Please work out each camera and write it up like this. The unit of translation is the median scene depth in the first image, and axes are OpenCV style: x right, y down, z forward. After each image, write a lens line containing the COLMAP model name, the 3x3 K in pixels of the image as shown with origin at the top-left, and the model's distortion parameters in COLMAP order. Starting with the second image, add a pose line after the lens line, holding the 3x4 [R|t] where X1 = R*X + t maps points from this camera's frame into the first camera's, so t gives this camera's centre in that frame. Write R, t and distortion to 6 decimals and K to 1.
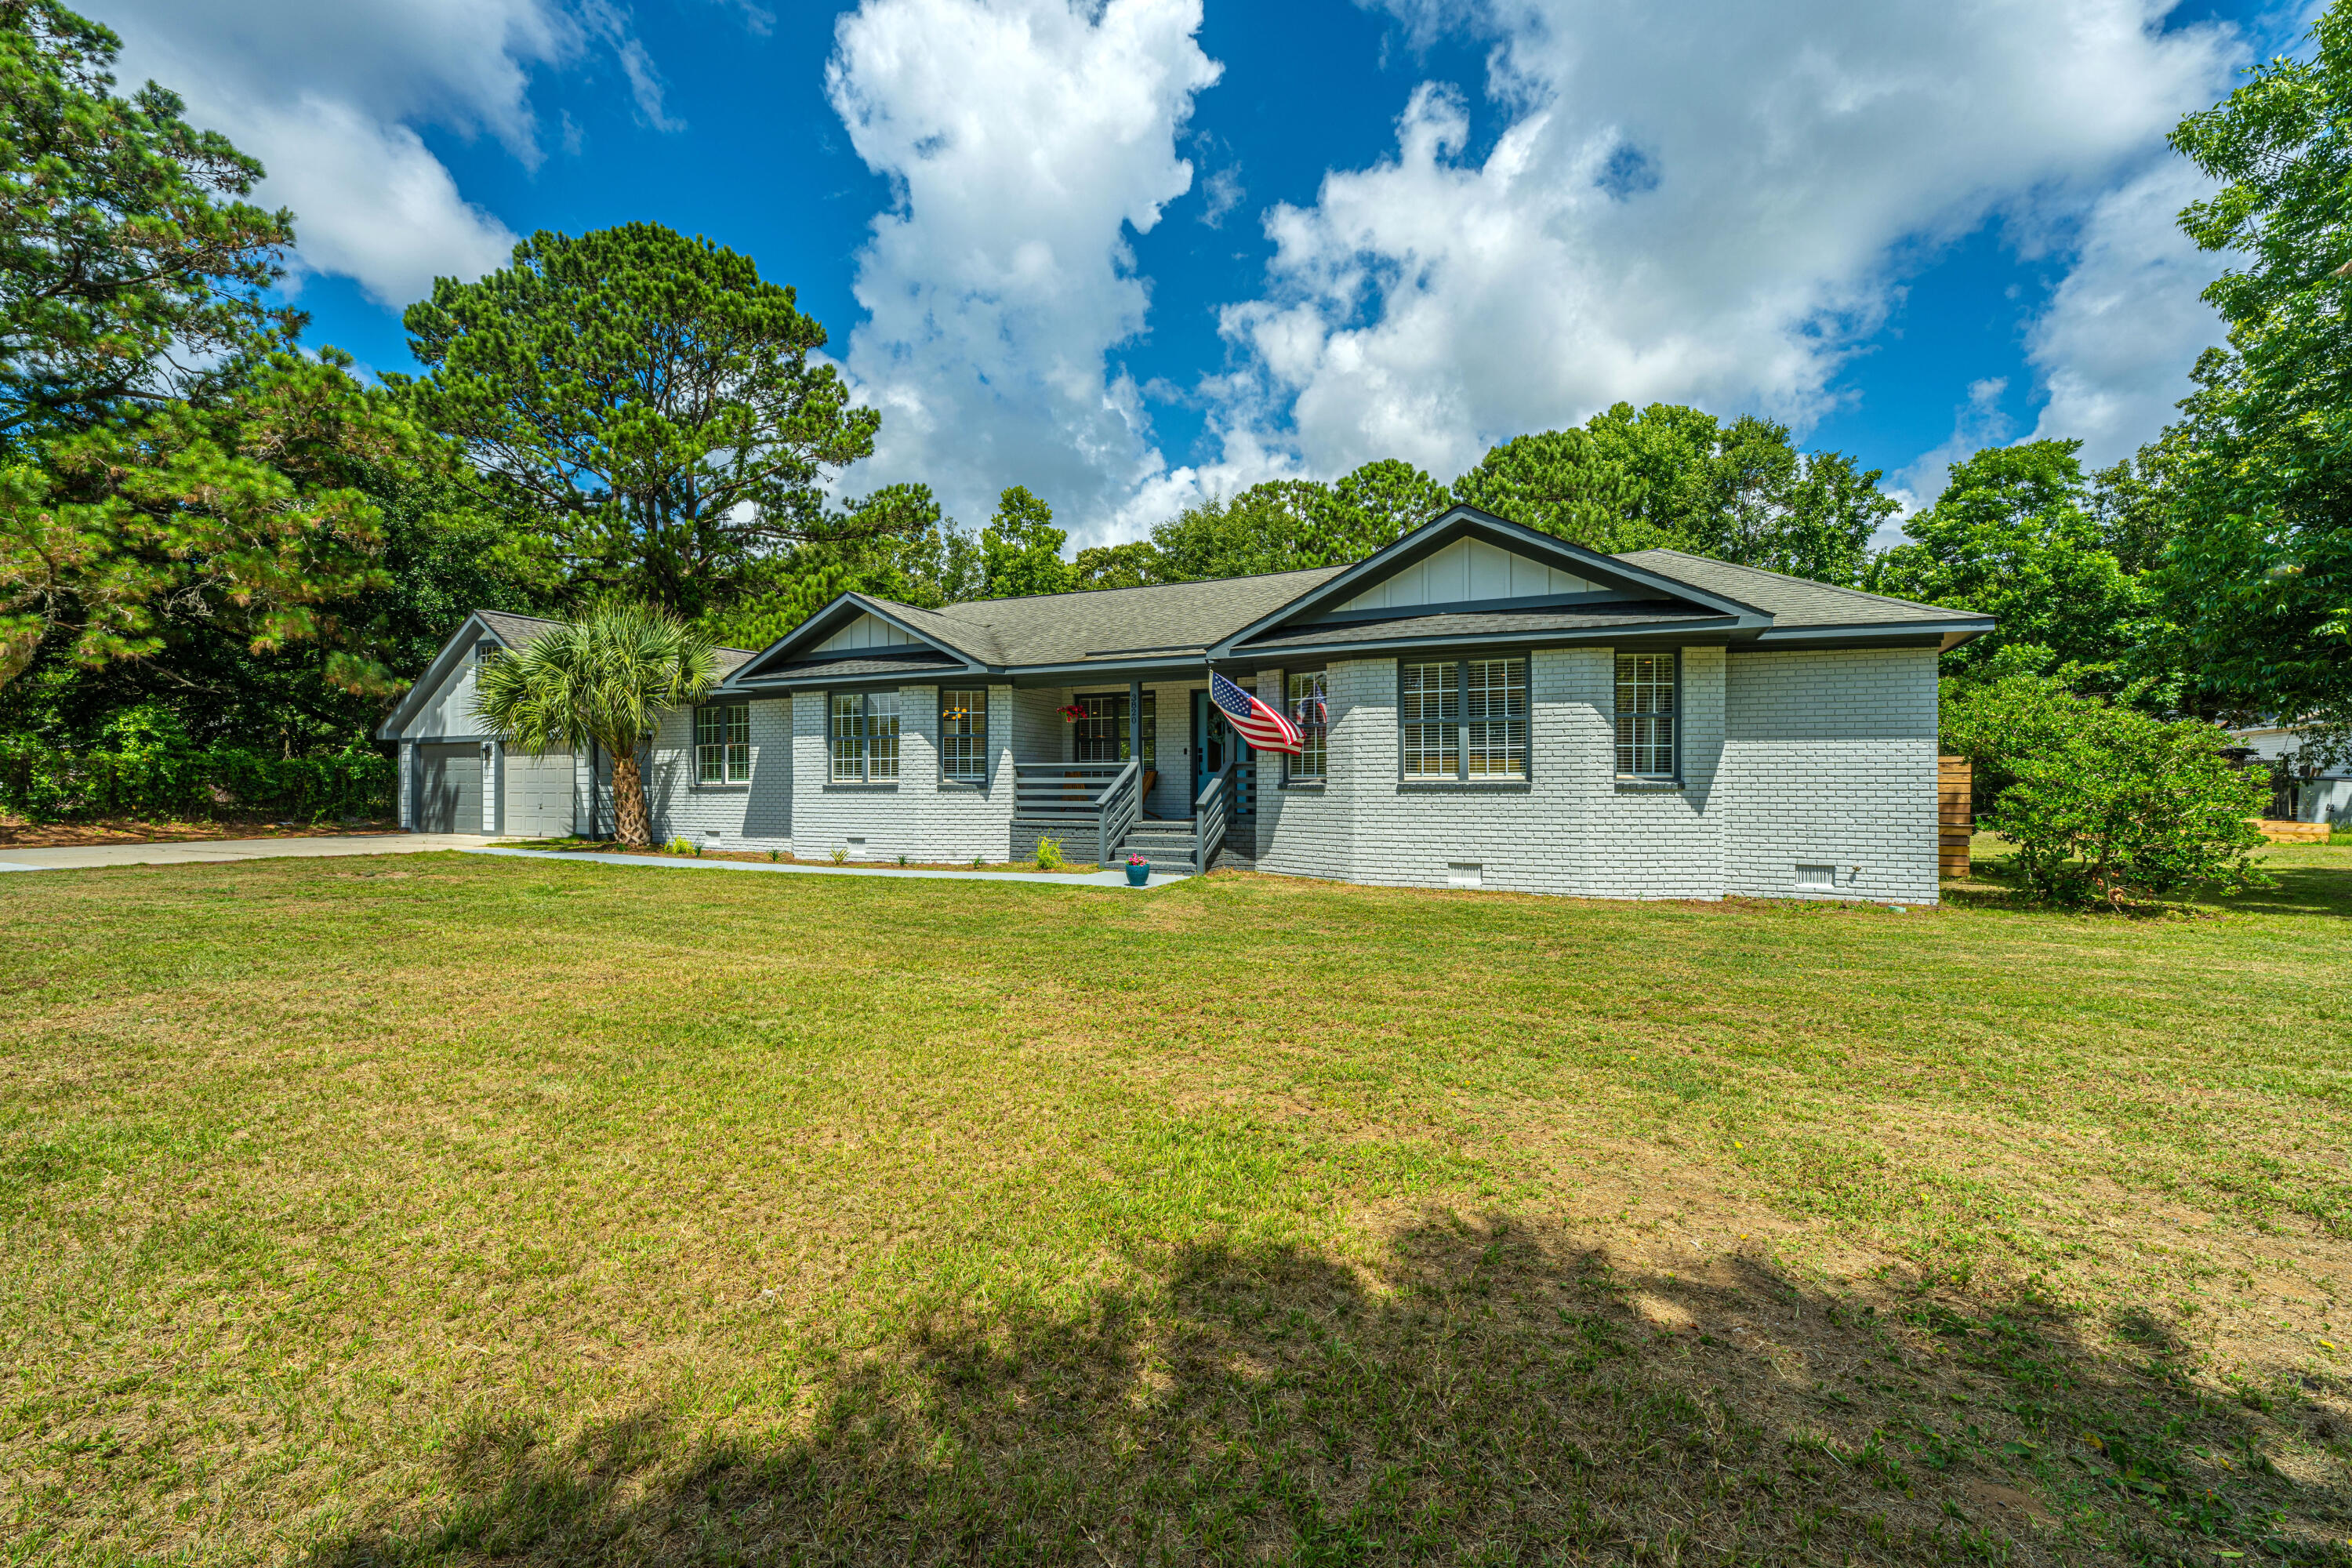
lens RADIAL K [[962.0, 0, 1178.3], [0, 962.0, 782.8], [0, 0, 1]] dist [0.000883, -0.000986]
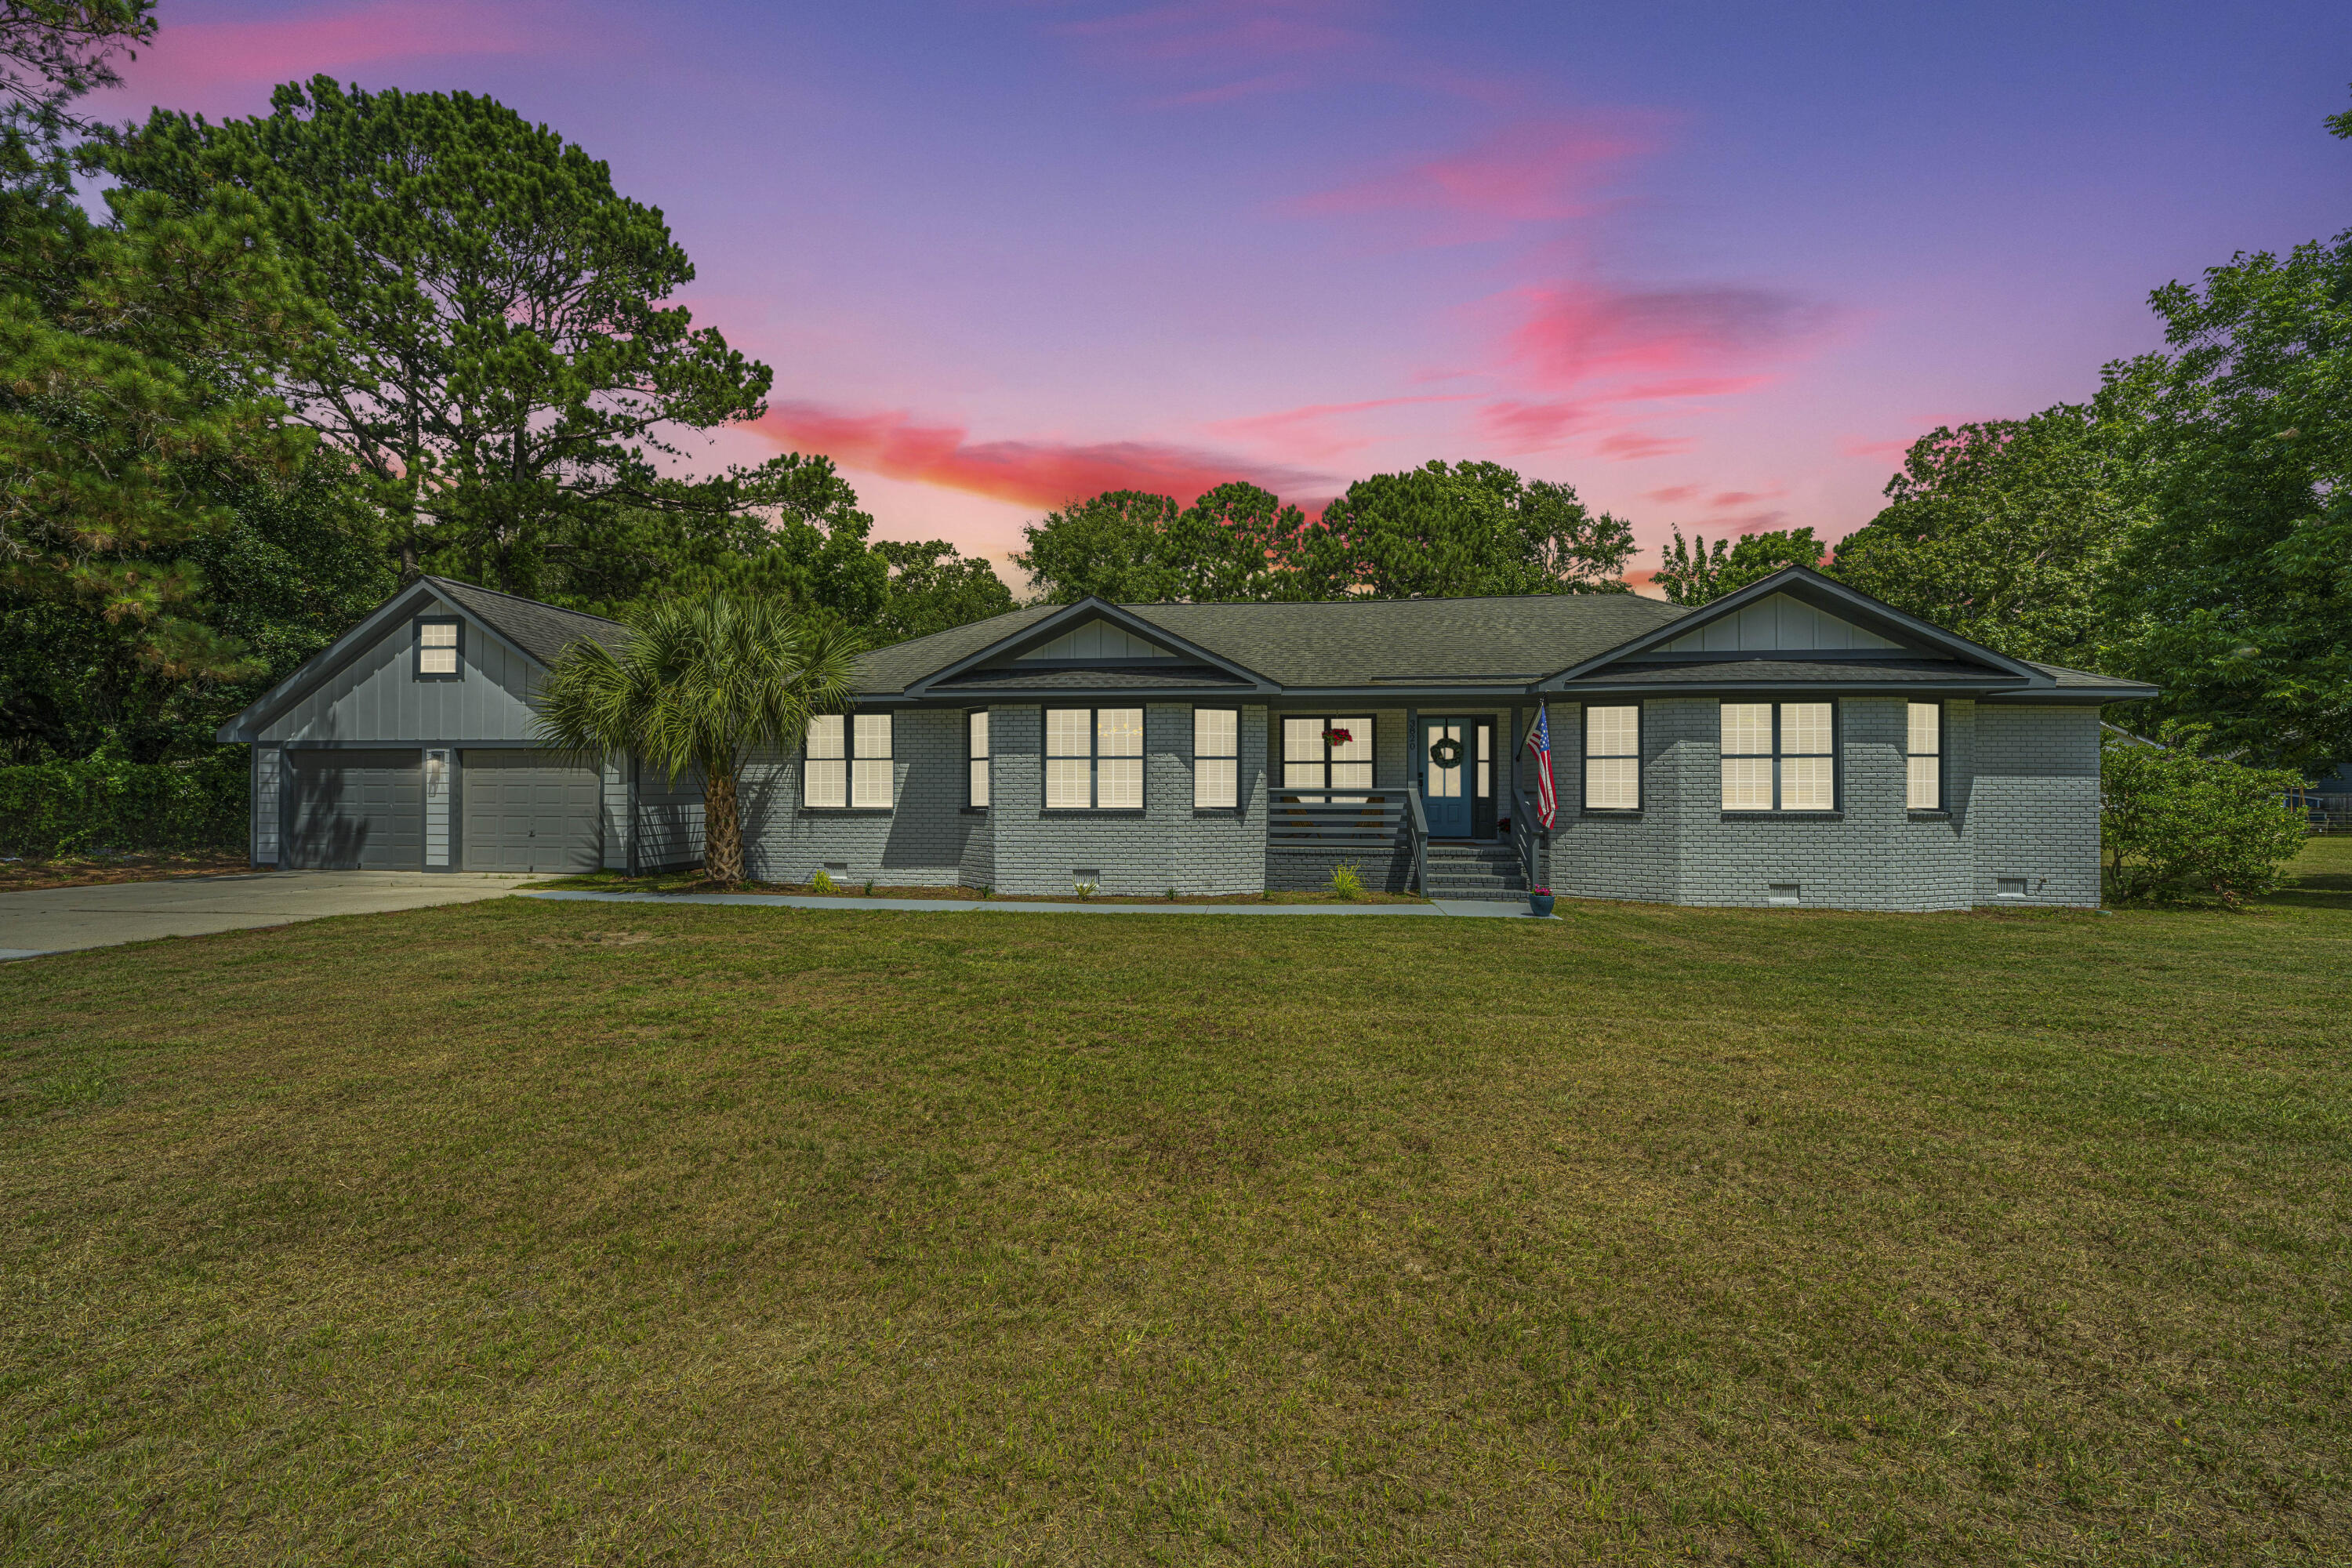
lens RADIAL K [[962.0, 0, 1193.2], [0, 962.0, 800.5], [0, 0, 1]] dist [0.000883, -0.000986]
pose [[0.949935, 0.000025, 0.312446, -0.453590], [-0.003476, 0.999939, 0.010487, -0.014761], [-0.312427, -0.011048, 0.949878, 0.097584]]
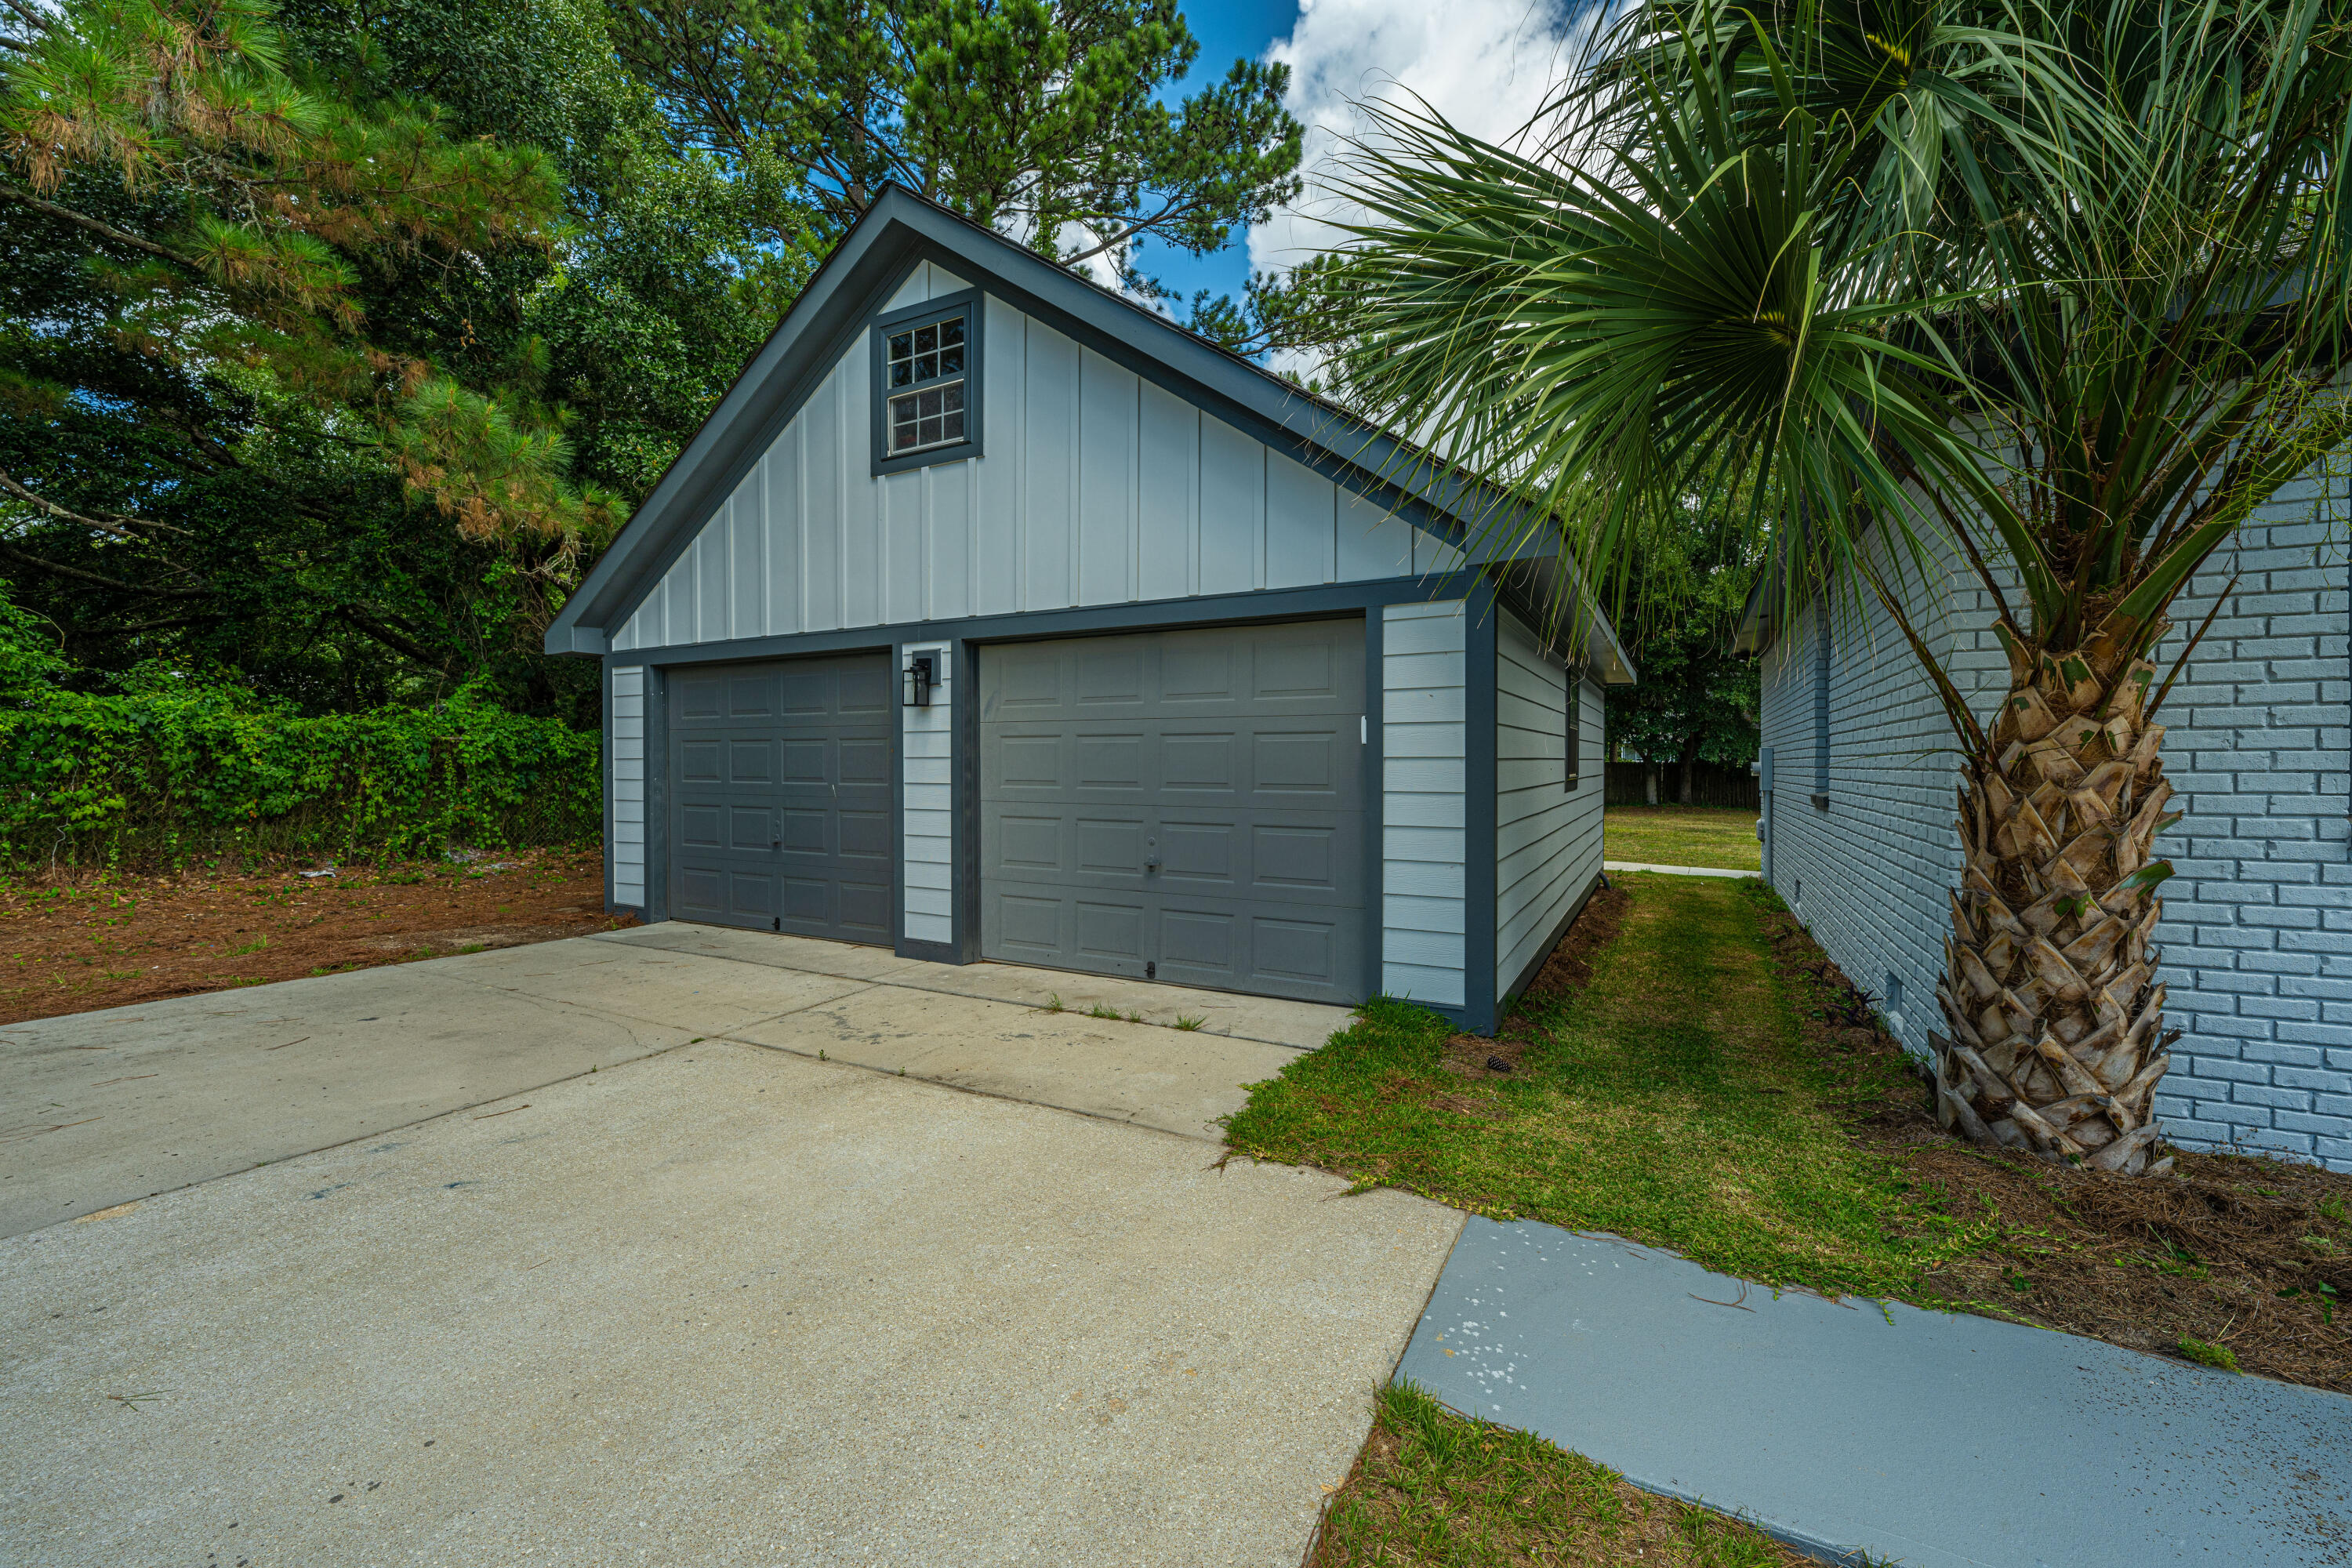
lens RADIAL K [[962.0, 0, 1168.7], [0, 962.0, 778.3], [0, 0, 1]] dist [0.000883, -0.000986]
pose [[0.997850, -0.001868, -0.065507, -0.736401], [0.003167, 0.999800, 0.019729, -0.007914], [0.065457, -0.019894, 0.997657, 0.837819]]
